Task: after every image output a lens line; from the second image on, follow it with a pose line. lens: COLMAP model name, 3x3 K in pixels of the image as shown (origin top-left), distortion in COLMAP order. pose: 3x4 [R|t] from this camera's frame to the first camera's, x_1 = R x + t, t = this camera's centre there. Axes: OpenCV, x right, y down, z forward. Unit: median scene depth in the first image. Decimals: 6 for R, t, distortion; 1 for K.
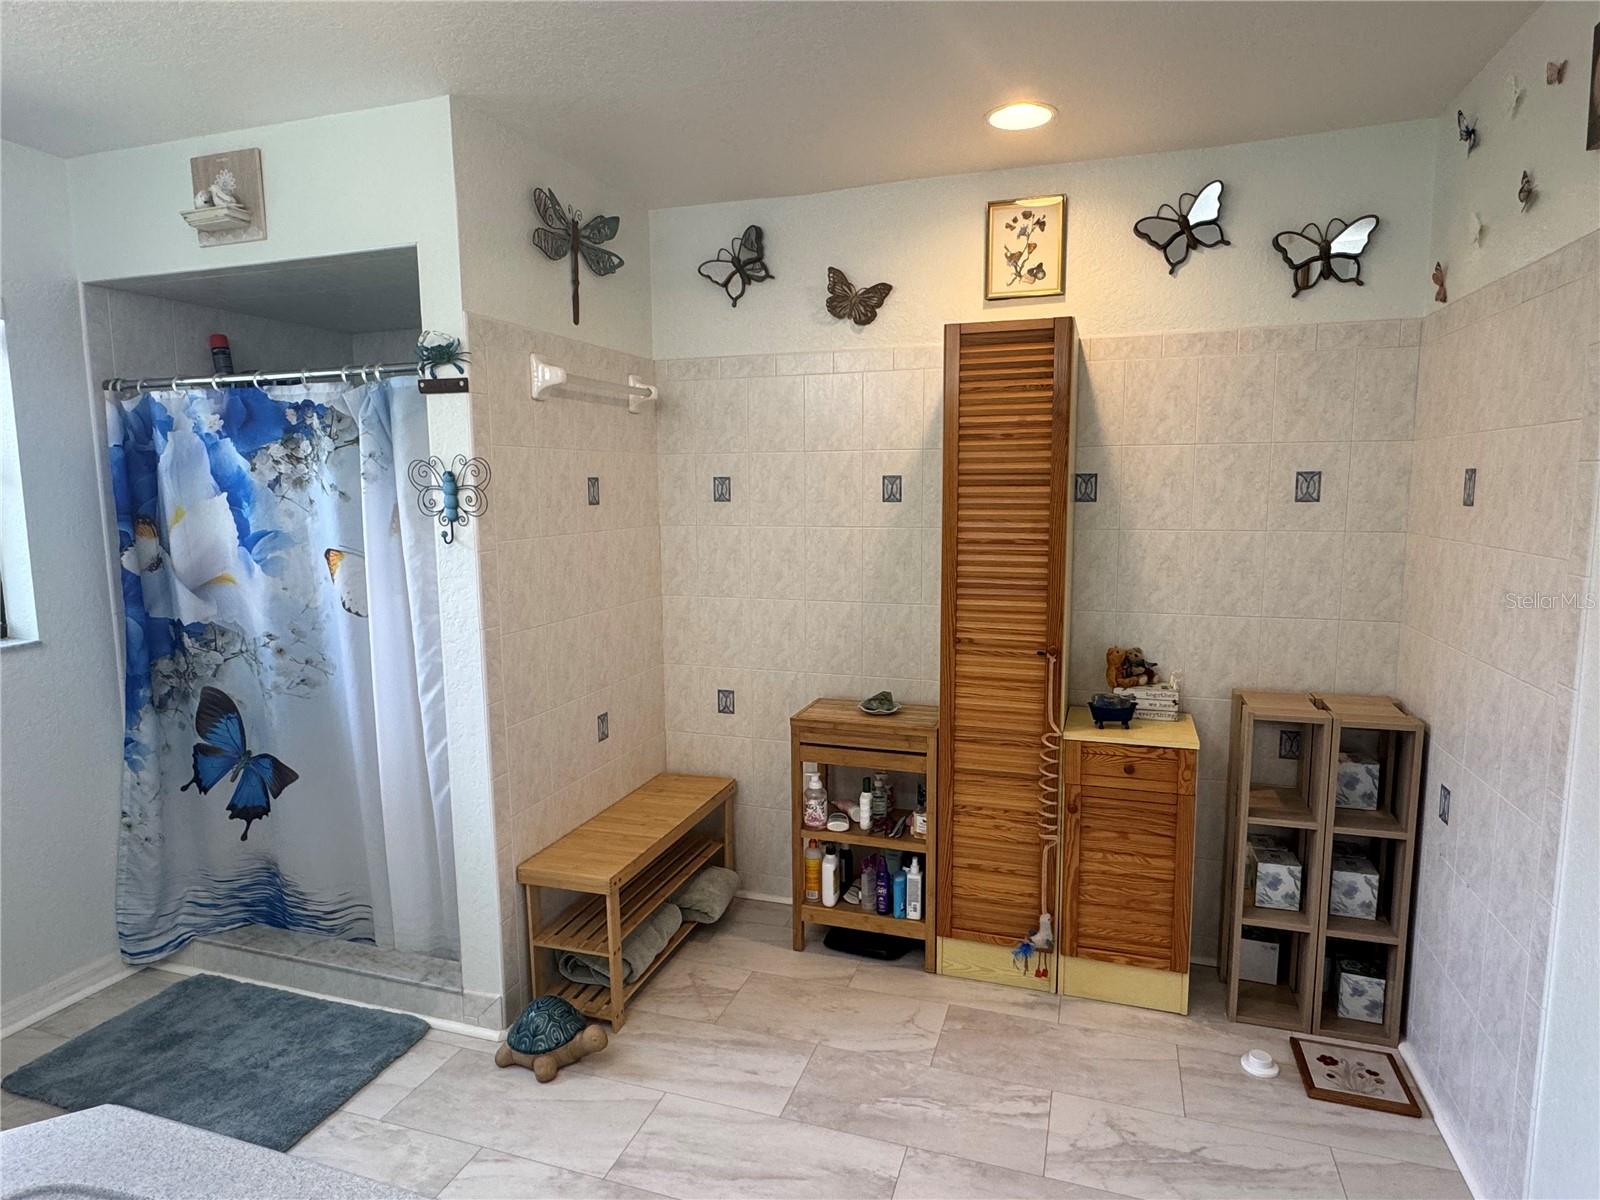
lens RADIAL K [[924.5, 0, 800.0], [0, 924.5, 600.0], [0, 0, 1]] dist [-0.000102, -0.000043]
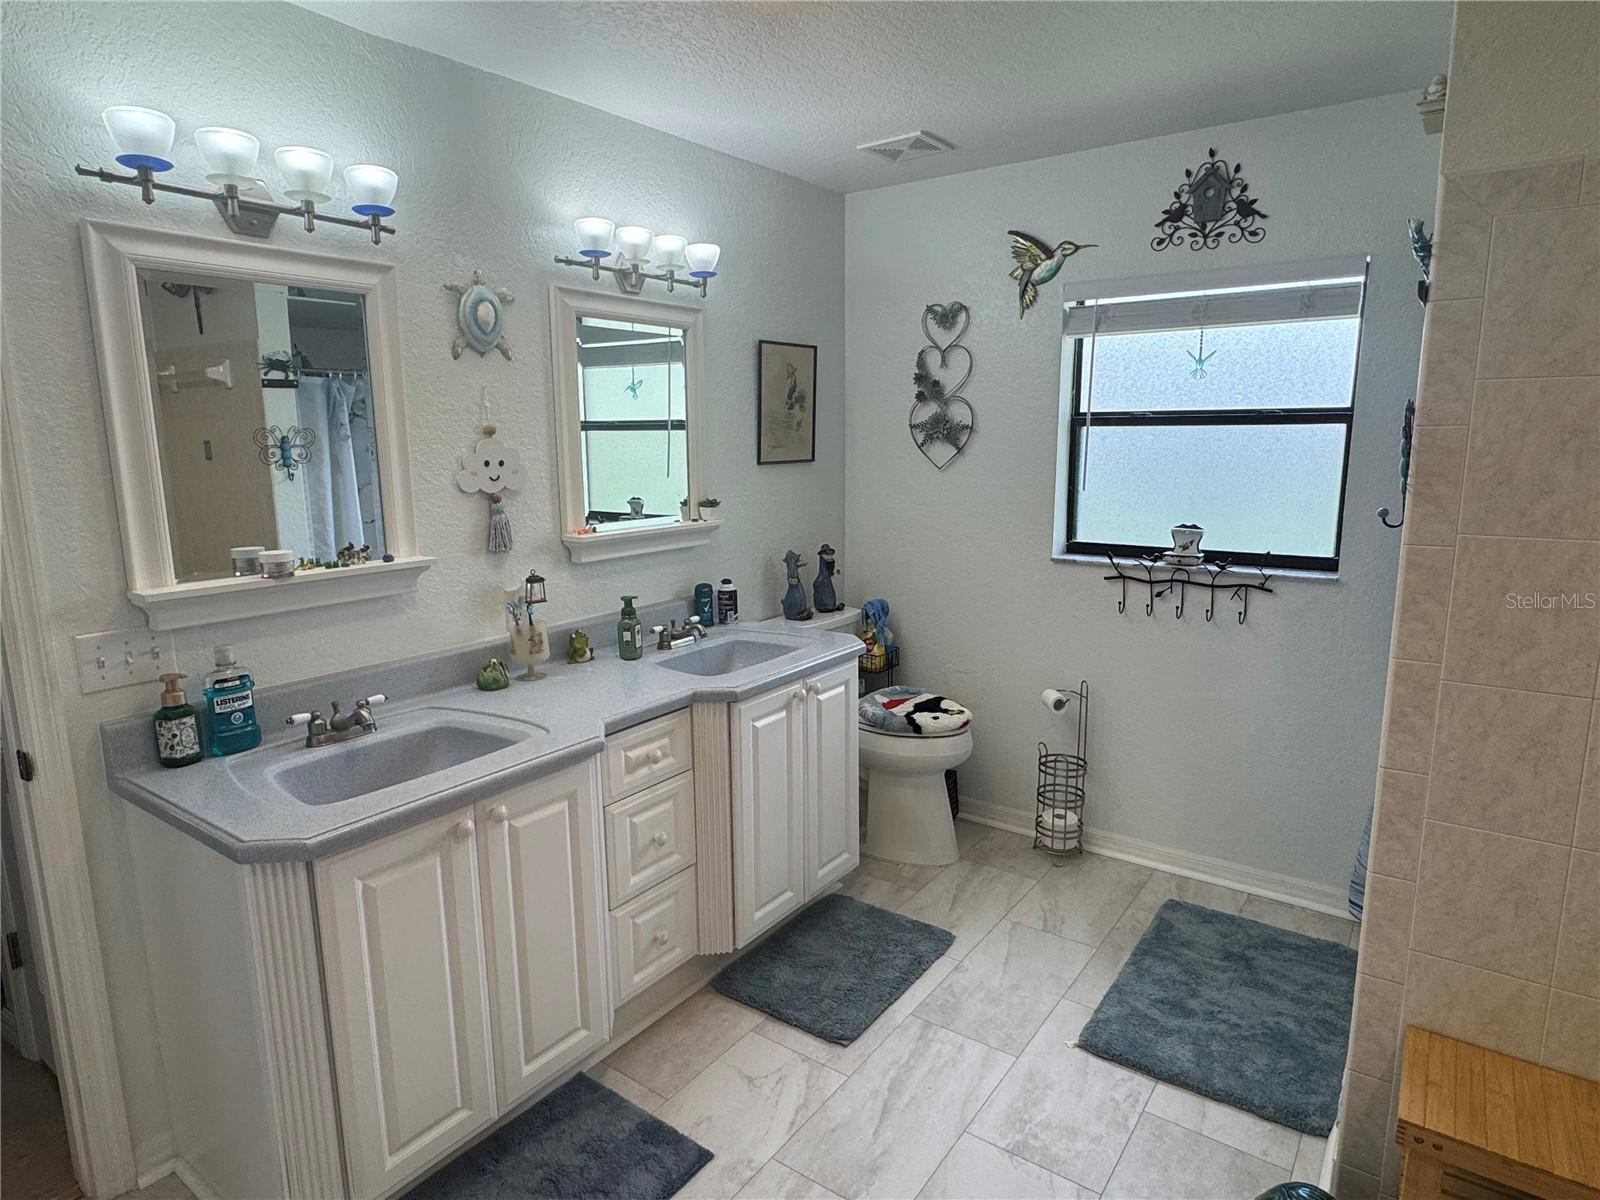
lens RADIAL K [[924.5, 0, 800.0], [0, 924.5, 600.0], [0, 0, 1]] dist [-0.000102, -0.000043]
pose [[-0.296898, 0.182588, -0.937290, 0.412873], [-0.117356, 0.967132, 0.225575, -0.111080], [0.947670, 0.176969, -0.265712, 0.760237]]
